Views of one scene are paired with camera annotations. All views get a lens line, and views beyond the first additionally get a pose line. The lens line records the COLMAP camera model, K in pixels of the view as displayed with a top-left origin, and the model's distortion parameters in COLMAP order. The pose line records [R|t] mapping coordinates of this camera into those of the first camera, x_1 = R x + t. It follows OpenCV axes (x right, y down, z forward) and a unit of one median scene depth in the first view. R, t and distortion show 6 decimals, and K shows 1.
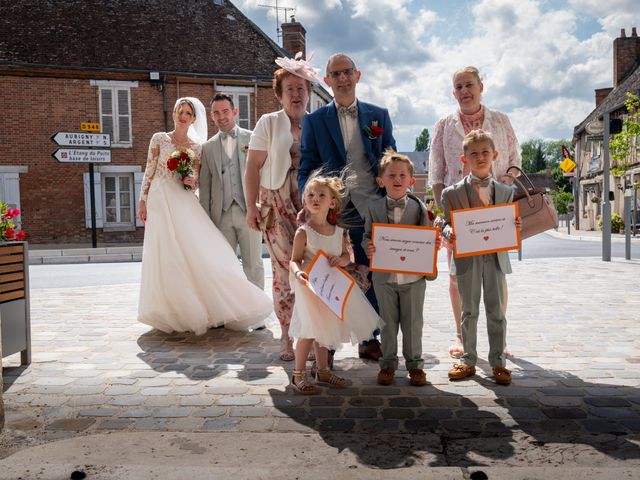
lens RADIAL K [[726.7, 0, 320.0], [0, 726.7, 240.0], [0, 0, 1]] dist [0.015524, 0.031193]
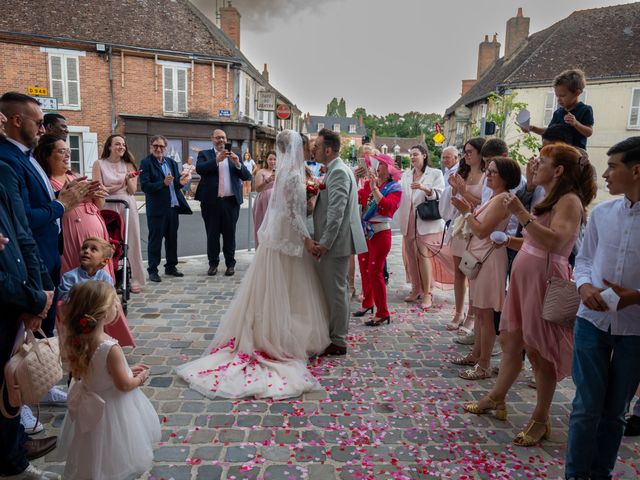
lens RADIAL K [[516.3, 0, 320.0], [0, 516.3, 240.0], [0, 0, 1]] dist [-0.003700, 0.002370]
pose [[0.991442, 0.031302, 0.126737, 0.019759], [-0.047510, 0.990770, 0.126951, -0.046193], [-0.121594, -0.131886, 0.983779, 0.128150]]
